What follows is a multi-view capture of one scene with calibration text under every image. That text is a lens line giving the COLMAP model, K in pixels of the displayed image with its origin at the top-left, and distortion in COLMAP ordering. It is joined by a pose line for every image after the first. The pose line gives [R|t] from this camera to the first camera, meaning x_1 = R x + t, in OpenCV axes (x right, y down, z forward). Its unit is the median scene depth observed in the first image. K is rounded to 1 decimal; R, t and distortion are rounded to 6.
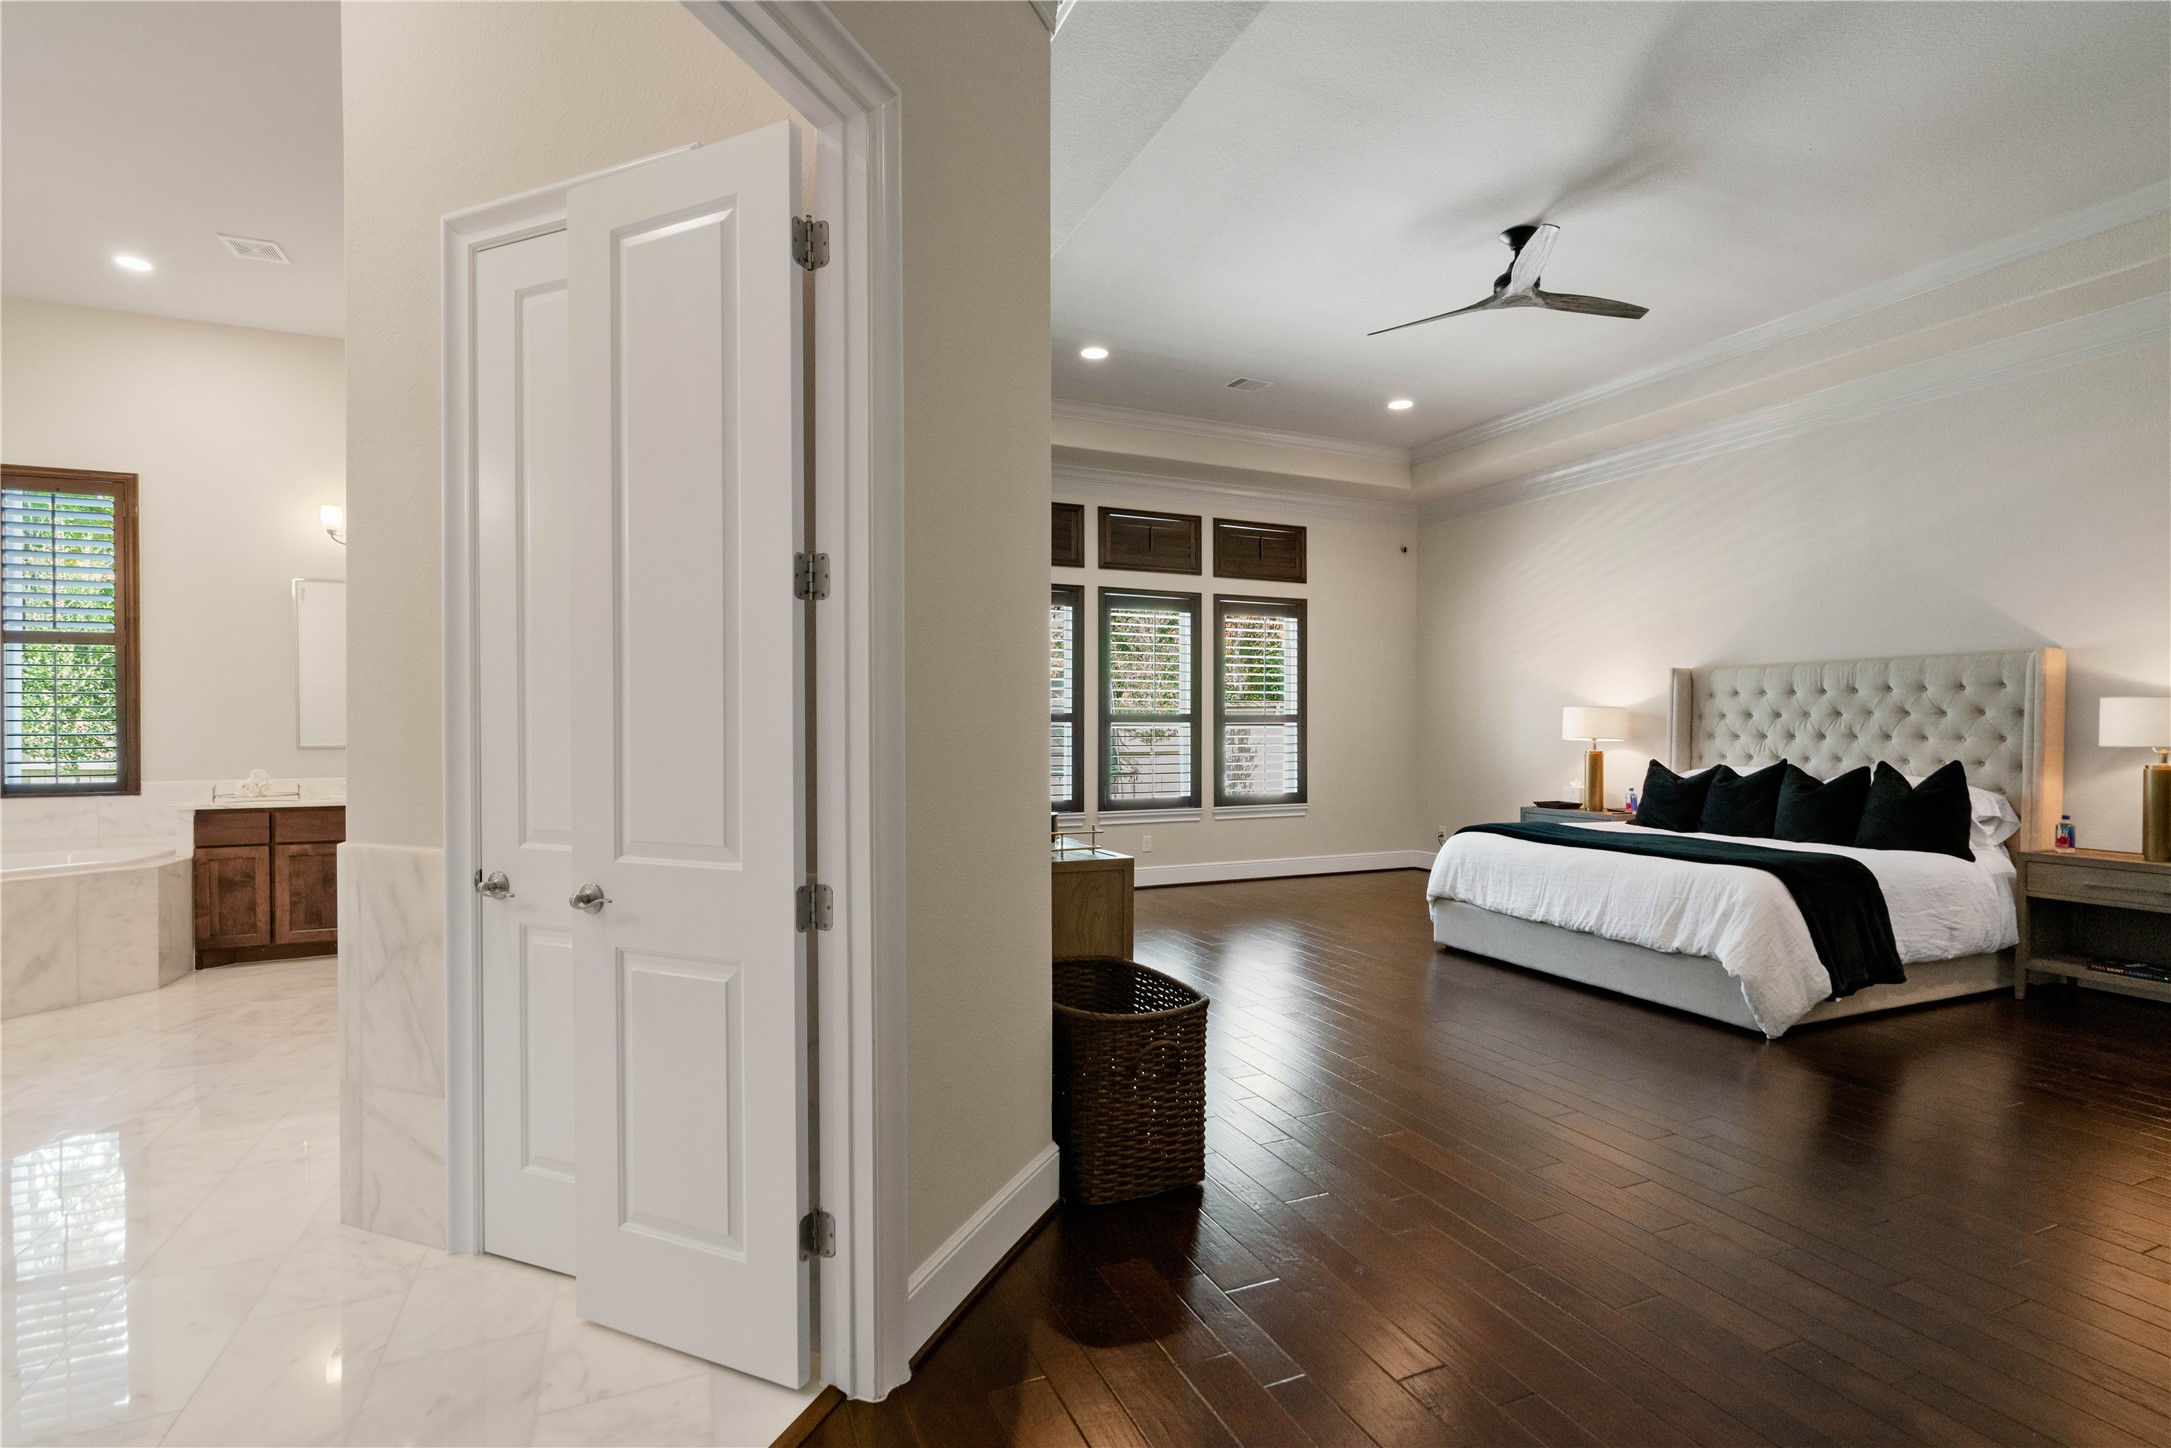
lens RADIAL K [[987.6, 0, 1069.6], [0, 987.6, 733.0], [0, 0, 1]] dist [-0.005161, 0.001278]
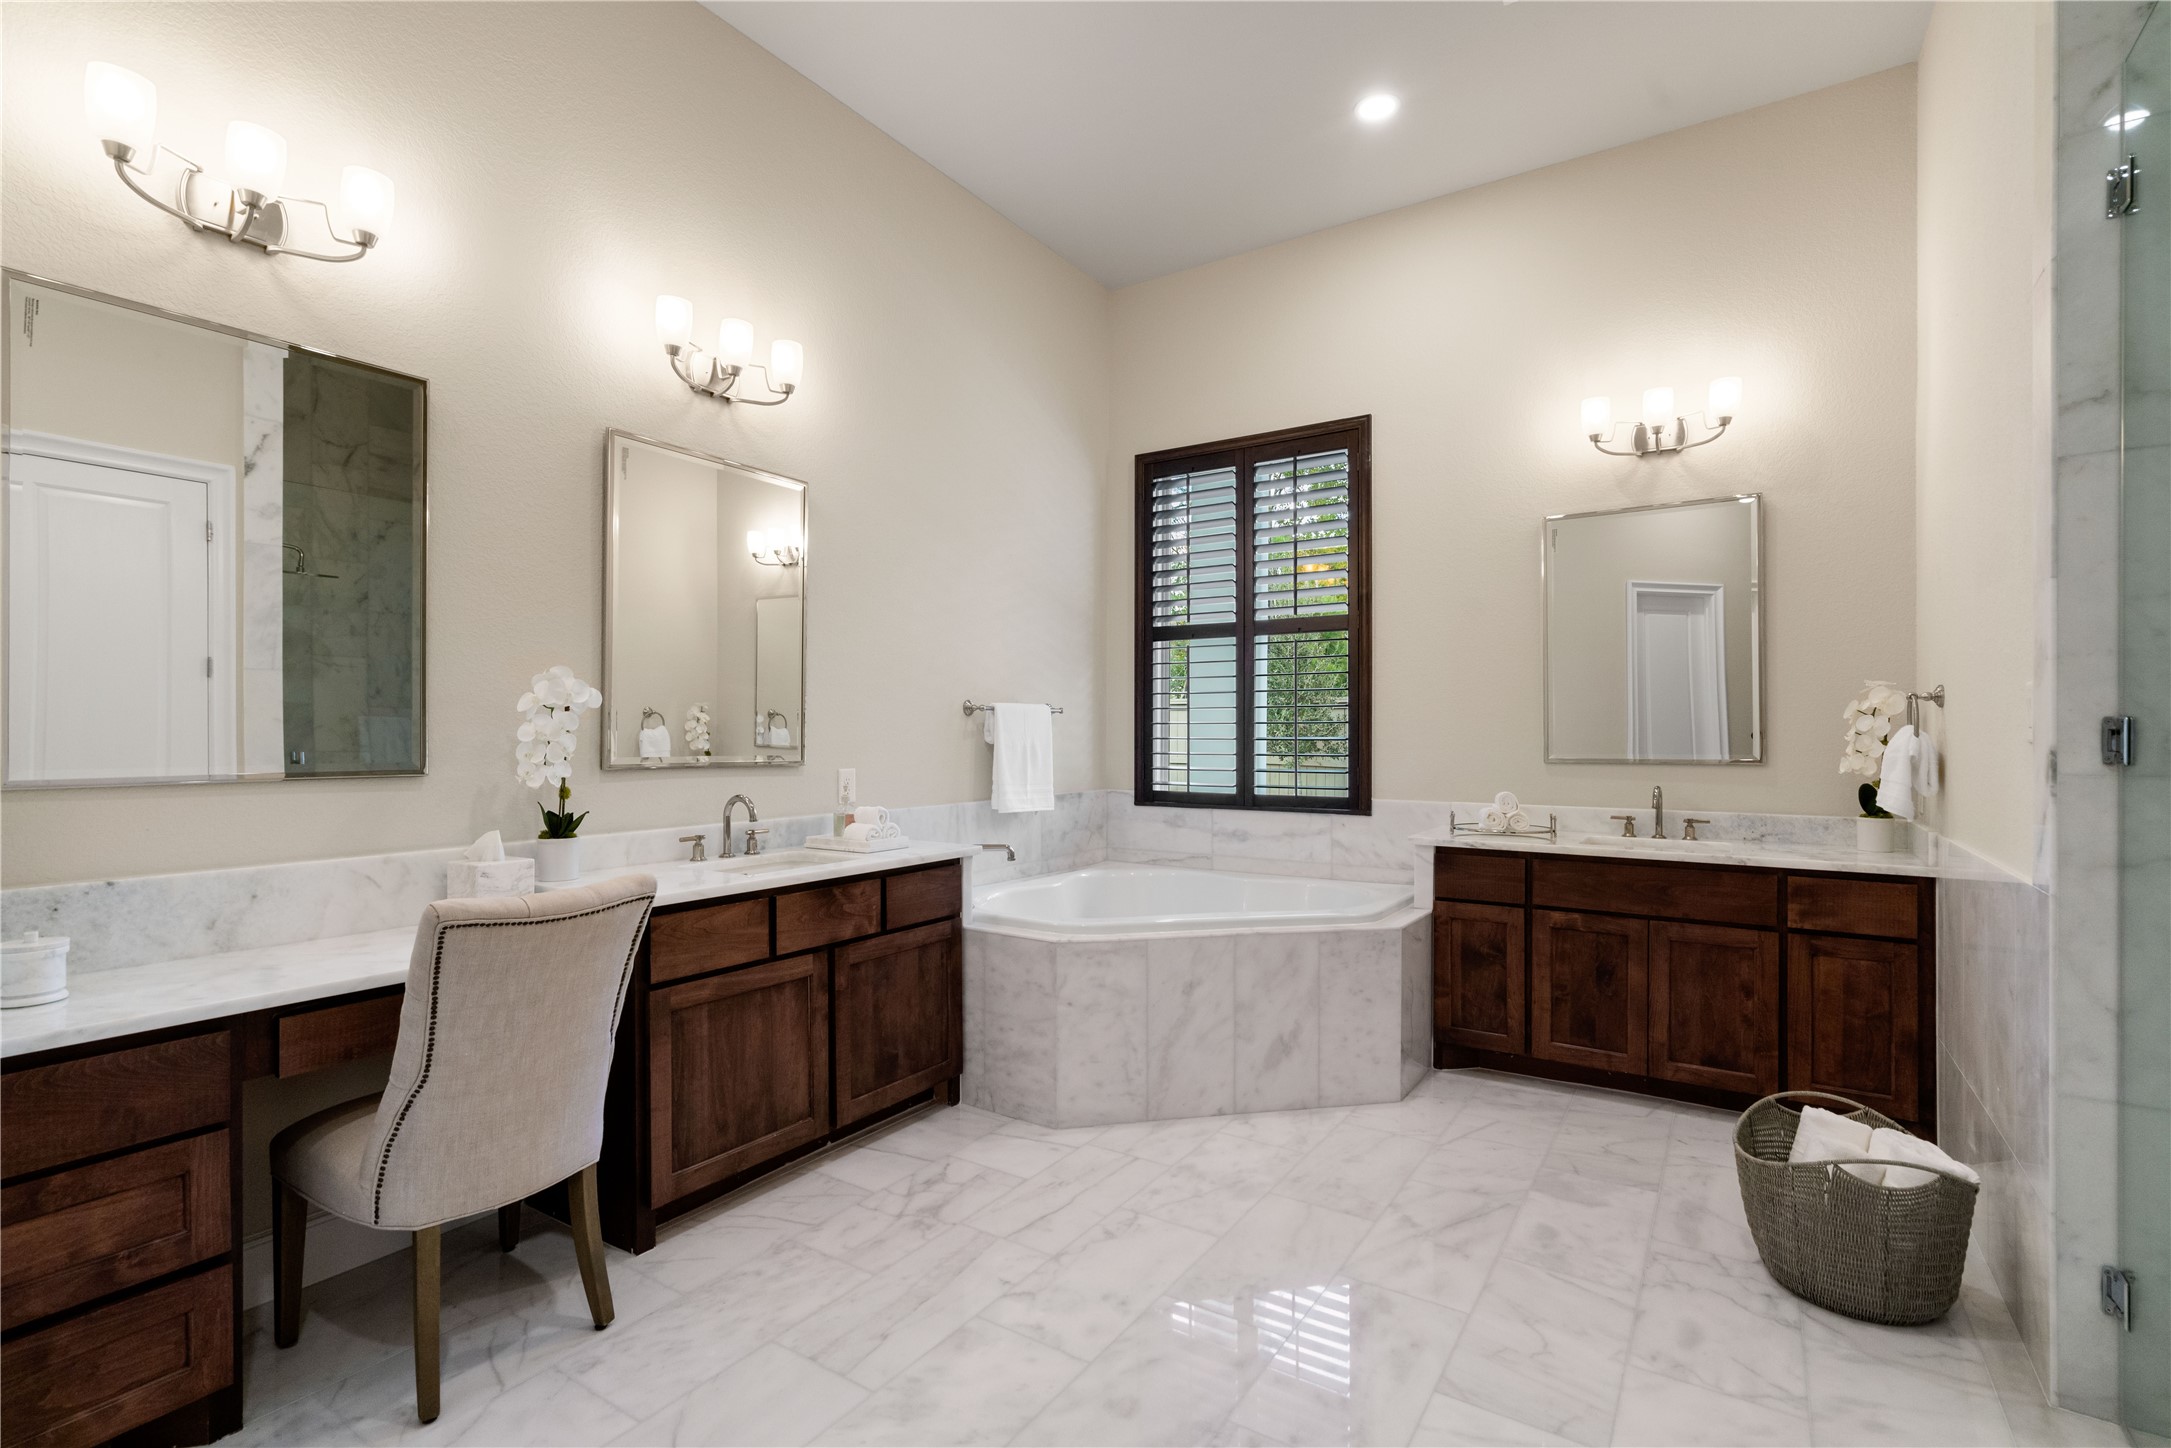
lens RADIAL K [[987.6, 0, 1087.0], [0, 987.6, 731.9], [0, 0, 1]] dist [-0.005161, 0.001278]
pose [[0.543134, 0.000559, -0.839646, -0.404173], [-0.008576, 0.999951, -0.004882, 0.000273], [0.839602, 0.009852, 0.543113, 0.377499]]
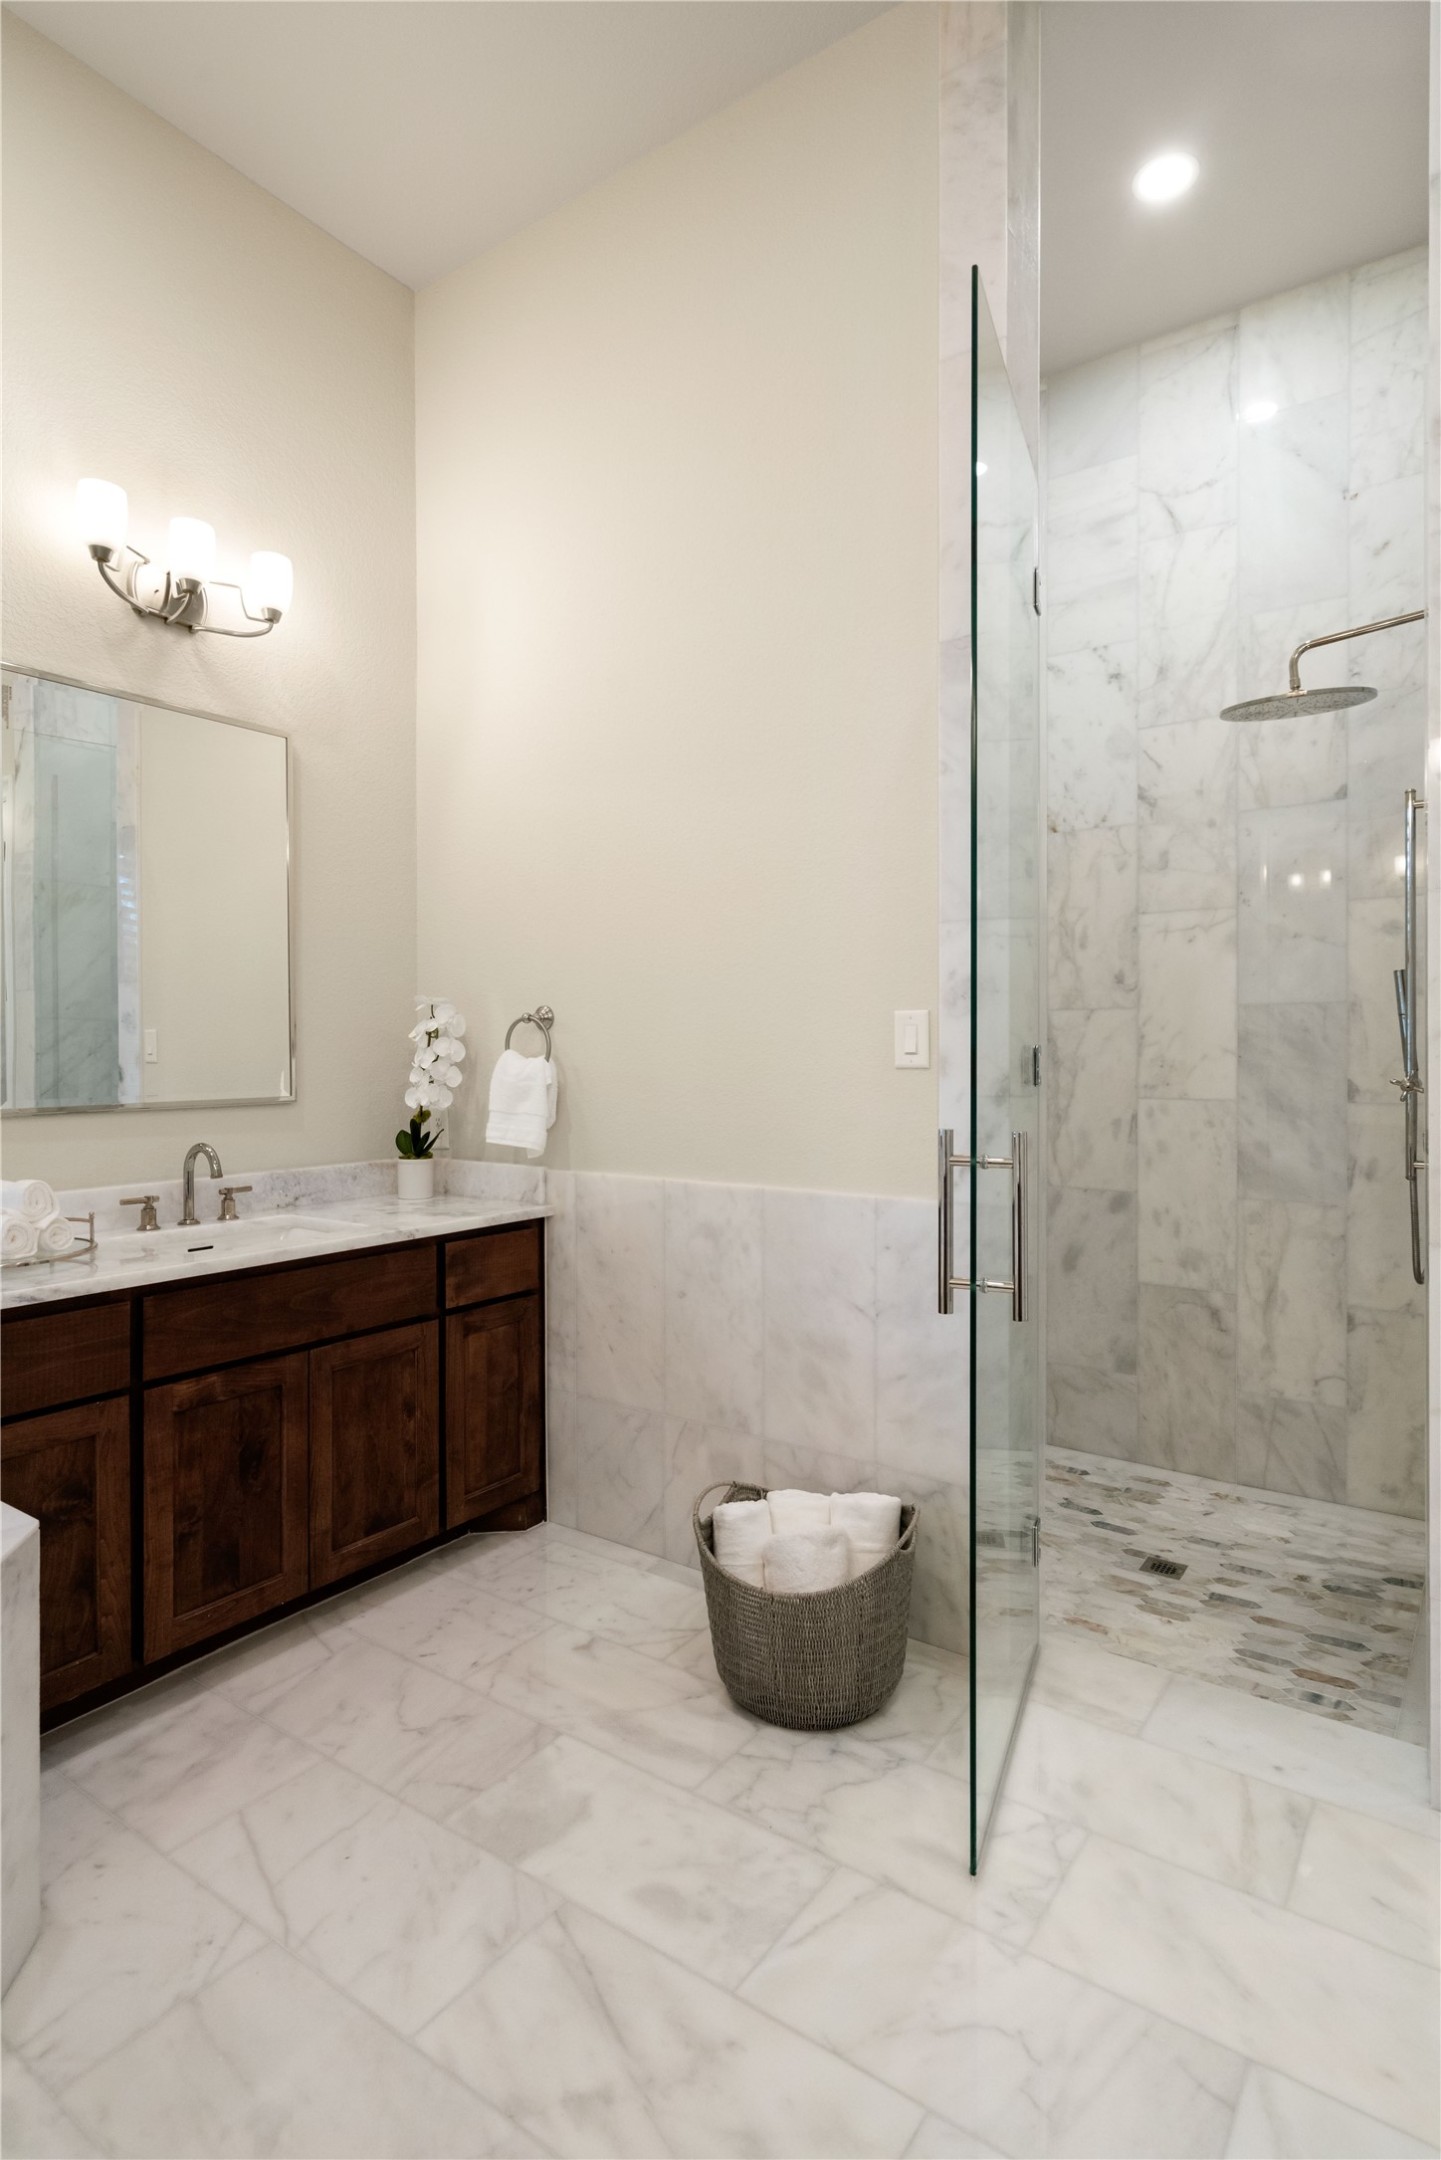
lens RADIAL K [[1116.4, 0, 735.1], [0, 1116.4, 1063.8], [0, 0, 1]] dist [-0.003269, 0.002878]
pose [[0.856736, -0.007422, 0.515701, -0.818500], [0.008385, 0.999965, 0.000463, -0.002573], [-0.515686, 0.003927, 0.856768, 0.534189]]
